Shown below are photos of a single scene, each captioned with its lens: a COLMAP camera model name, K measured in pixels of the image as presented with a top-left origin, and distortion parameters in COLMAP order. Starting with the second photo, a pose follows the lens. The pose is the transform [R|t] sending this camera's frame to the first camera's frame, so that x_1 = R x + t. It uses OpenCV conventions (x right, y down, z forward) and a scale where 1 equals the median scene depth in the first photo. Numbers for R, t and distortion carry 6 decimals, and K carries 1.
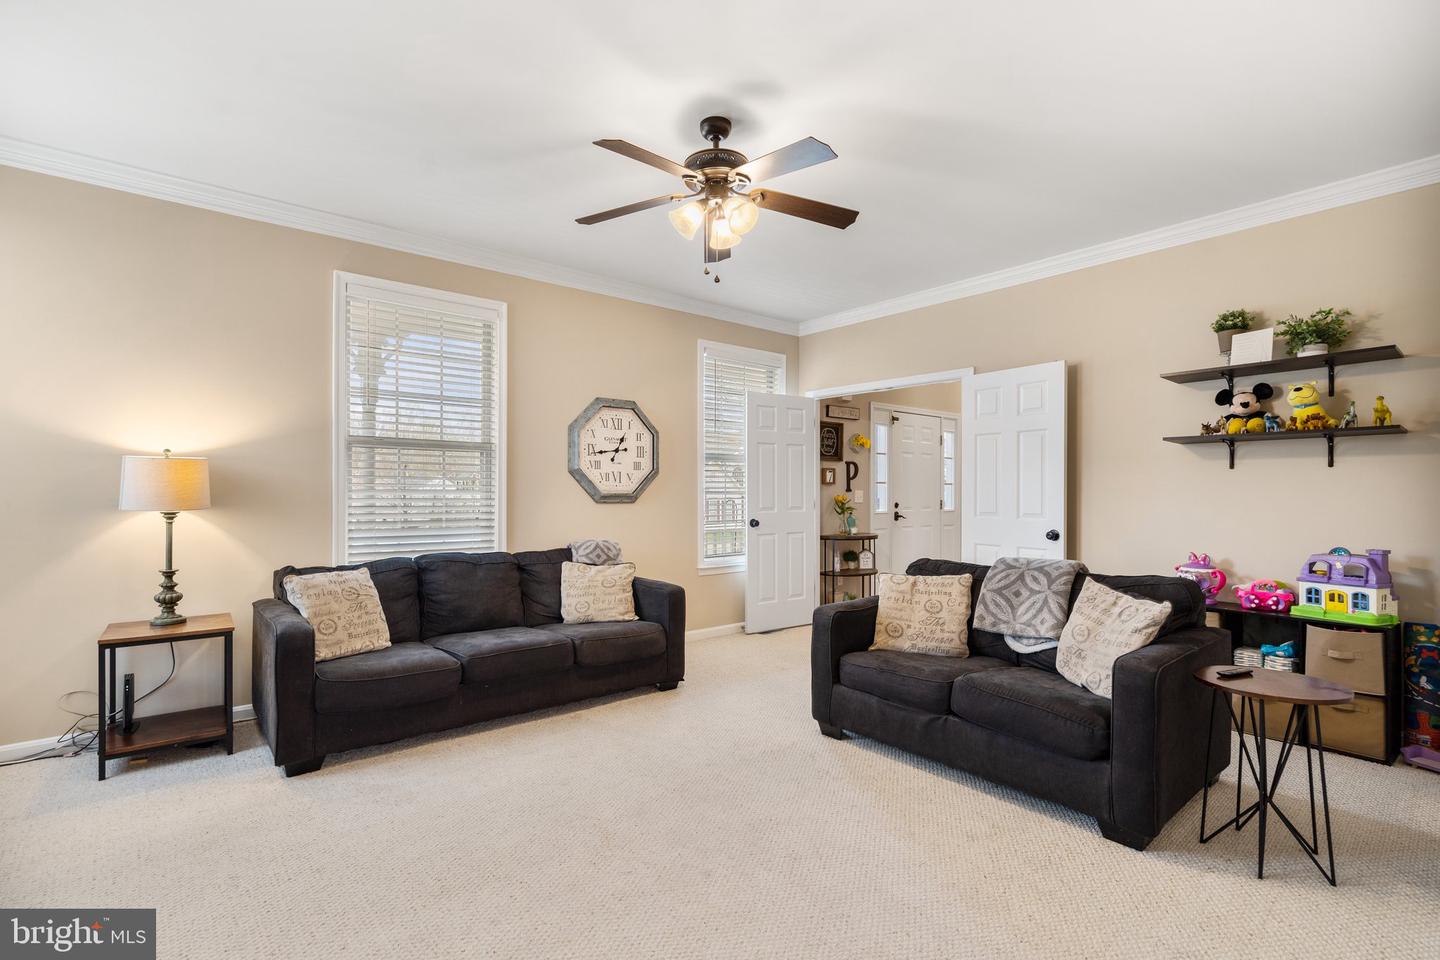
lens RADIAL K [[659.4, 0, 725.4], [0, 659.4, 500.4], [0, 0, 1]] dist [-0.003630, 0.000166]
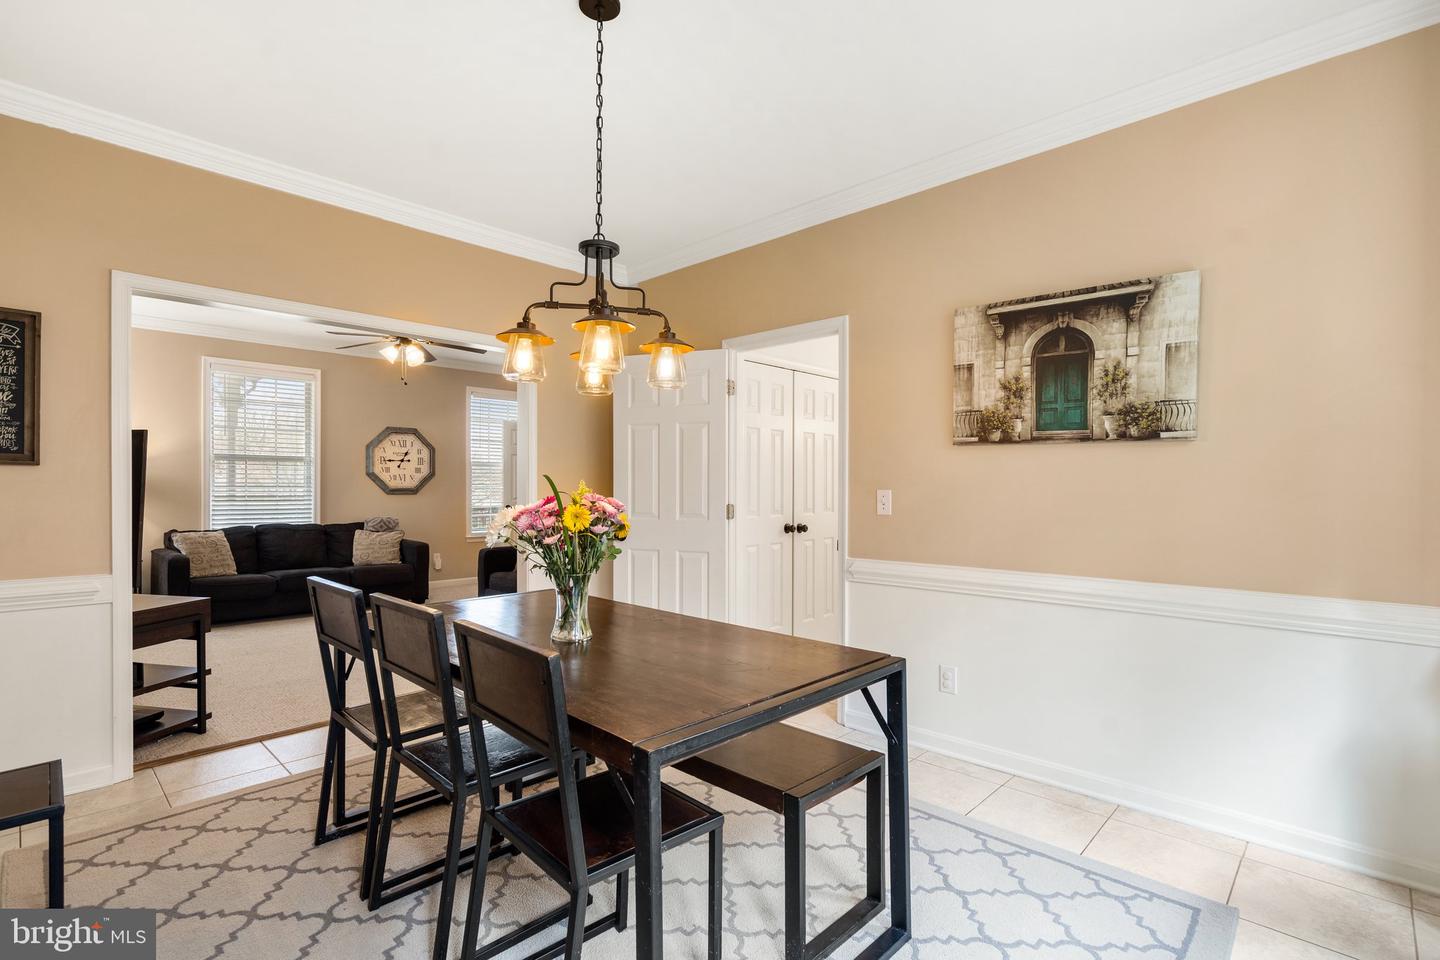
lens RADIAL K [[659.4, 0, 727.8], [0, 659.4, 483.8], [0, 0, 1]] dist [-0.003630, 0.000166]
pose [[0.993144, 0.001164, 0.116895, 0.467546], [0.000546, 0.999893, -0.014596, 0.003126], [-0.116900, 0.014559, 0.993037, -0.716822]]
